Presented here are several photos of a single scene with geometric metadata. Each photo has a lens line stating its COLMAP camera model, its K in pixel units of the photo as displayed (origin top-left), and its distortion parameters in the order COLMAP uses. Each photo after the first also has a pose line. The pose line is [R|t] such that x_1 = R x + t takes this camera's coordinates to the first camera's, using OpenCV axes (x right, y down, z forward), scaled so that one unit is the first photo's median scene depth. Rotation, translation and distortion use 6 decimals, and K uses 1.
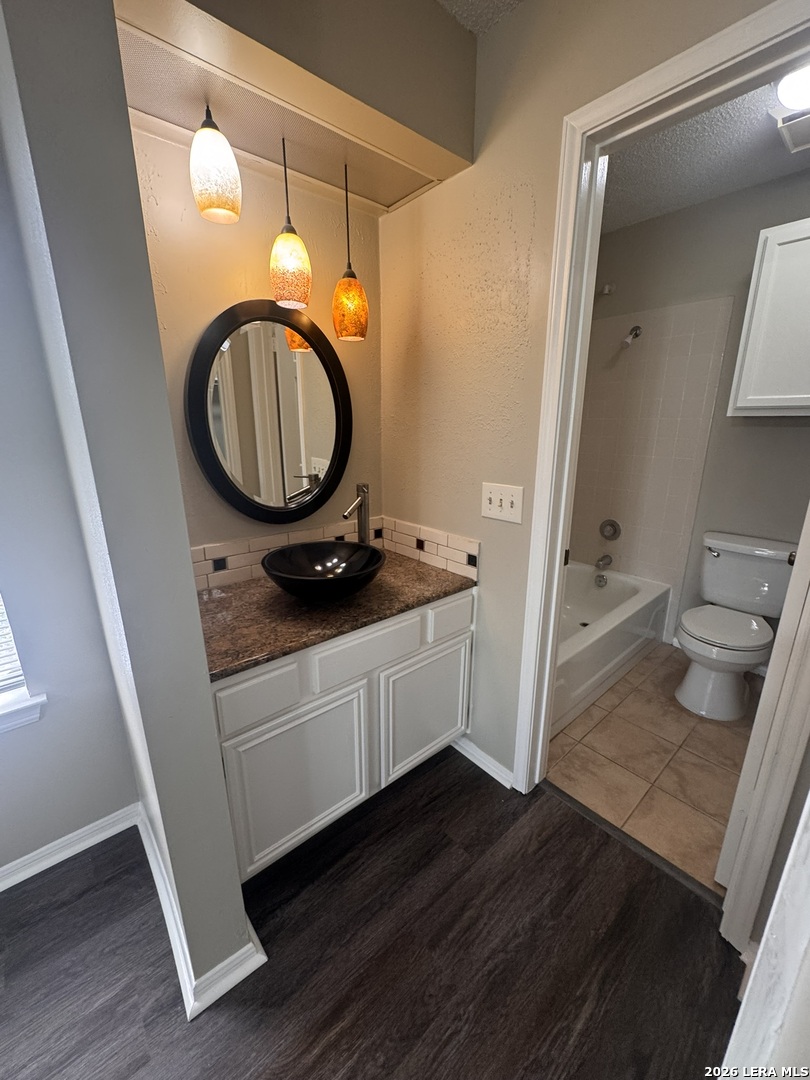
lens RADIAL K [[429.9, 0, 403.7], [0, 429.9, 540.0], [0, 0, 1]] dist [-0.004146, -0.000938]
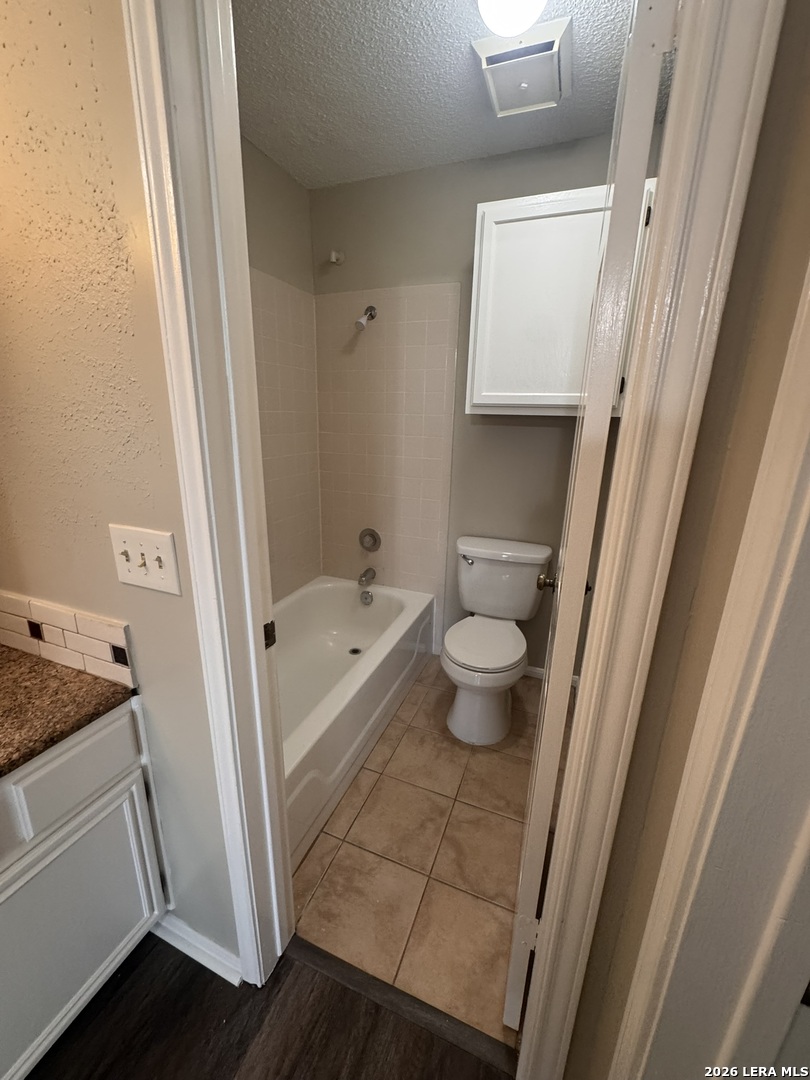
lens RADIAL K [[429.9, 0, 403.4], [0, 429.9, 539.3], [0, 0, 1]] dist [-0.004146, -0.000938]
pose [[0.888461, -0.105320, 0.446704, 0.229683], [0.097917, 0.994402, 0.039700, -0.083394], [-0.448385, 0.008468, 0.893801, 0.280952]]
